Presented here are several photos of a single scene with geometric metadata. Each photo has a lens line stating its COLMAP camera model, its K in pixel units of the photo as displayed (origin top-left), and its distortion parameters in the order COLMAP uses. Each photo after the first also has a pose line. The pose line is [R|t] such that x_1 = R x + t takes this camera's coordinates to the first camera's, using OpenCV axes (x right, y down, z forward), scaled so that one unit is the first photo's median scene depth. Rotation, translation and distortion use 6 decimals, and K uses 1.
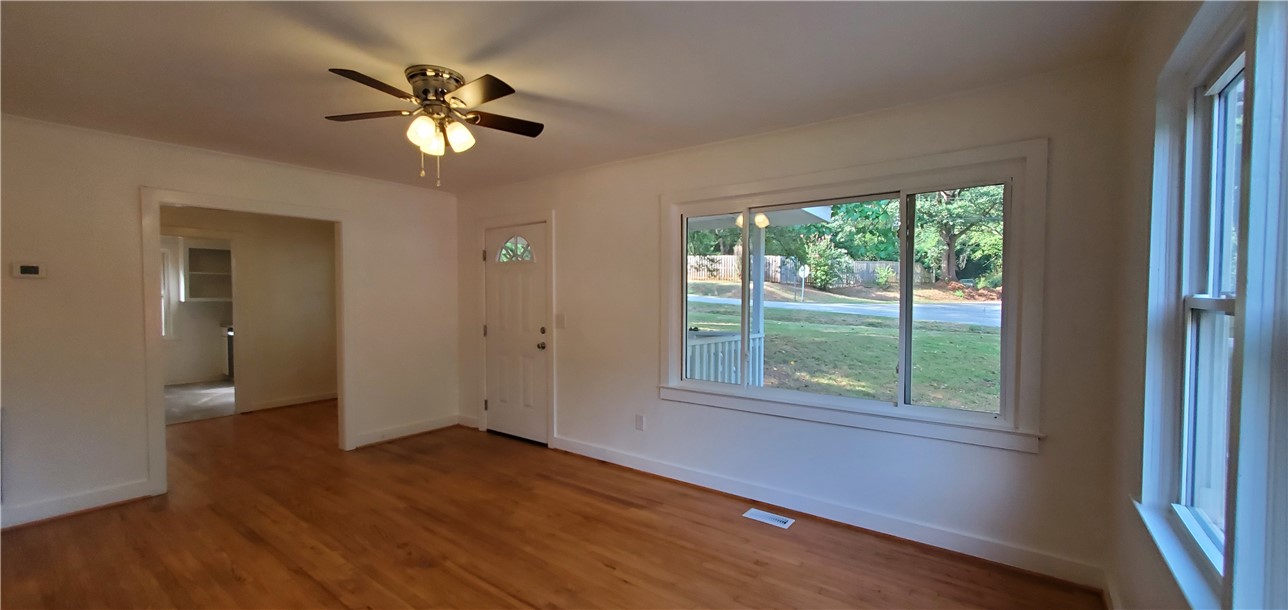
lens RADIAL K [[509.1, 0, 639.8], [0, 509.1, 312.4], [0, 0, 1]] dist [0.000634, -0.000273]
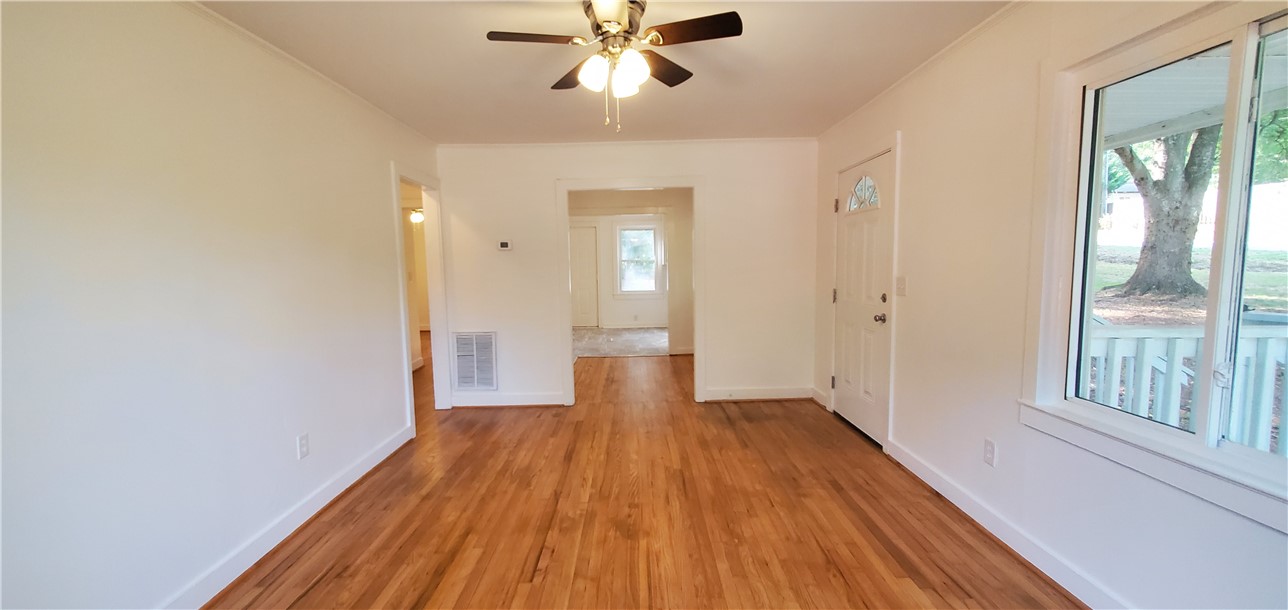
lens RADIAL K [[509.1, 0, 639.8], [0, 509.1, 312.4], [0, 0, 1]] dist [0.000634, -0.000273]
pose [[0.607392, 0.063801, -0.791836, 0.244629], [-0.004998, 0.997057, 0.076502, 0.000658], [0.794387, -0.042509, 0.605923, 0.326724]]
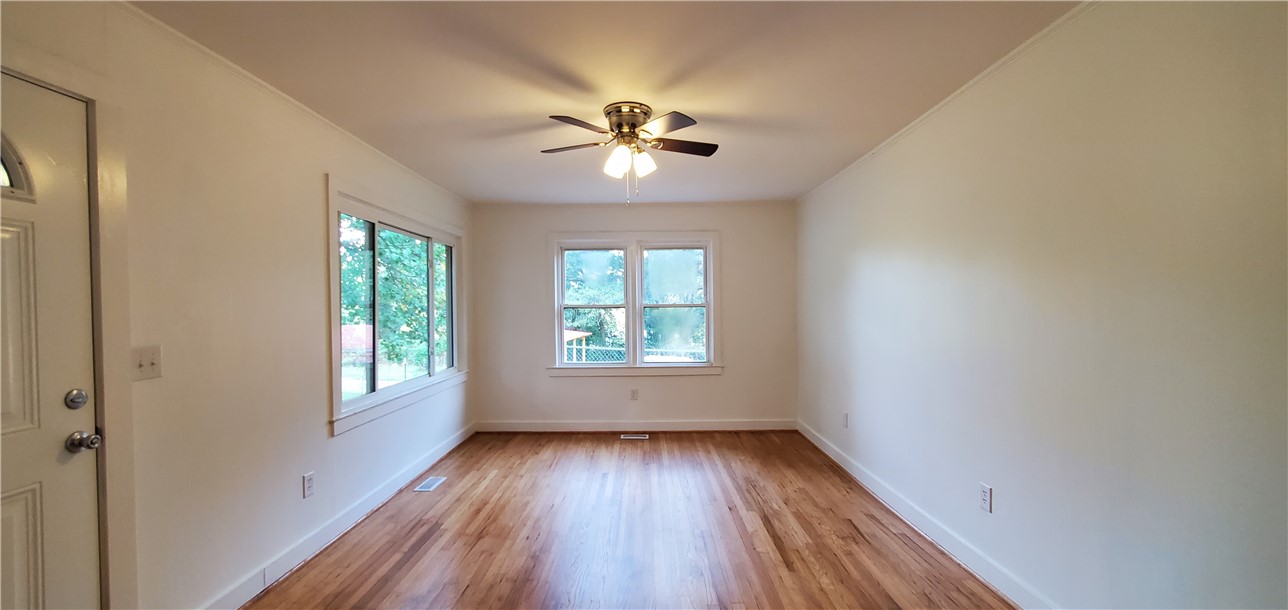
lens RADIAL K [[509.1, 0, 639.8], [0, 509.1, 312.4], [0, 0, 1]] dist [0.000634, -0.000273]
pose [[-0.593415, -0.005848, 0.804875, -0.918989], [0.035407, 0.998816, 0.033362, -0.031285], [-0.804118, 0.048296, -0.592505, 1.150546]]
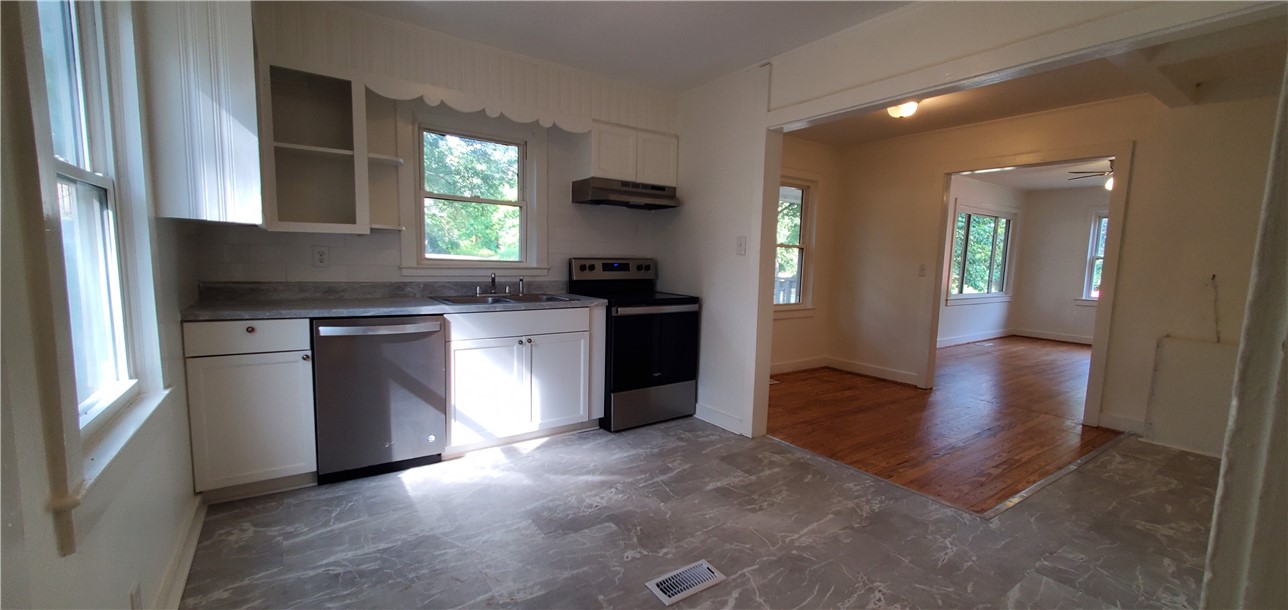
lens RADIAL K [[509.1, 0, 639.8], [0, 509.1, 312.4], [0, 0, 1]] dist [0.000634, -0.000273]
pose [[0.310996, -0.097414, 0.945406, -2.263251], [0.003549, 0.994845, 0.101340, -0.002178], [-0.950405, -0.028161, 0.309739, 1.608450]]
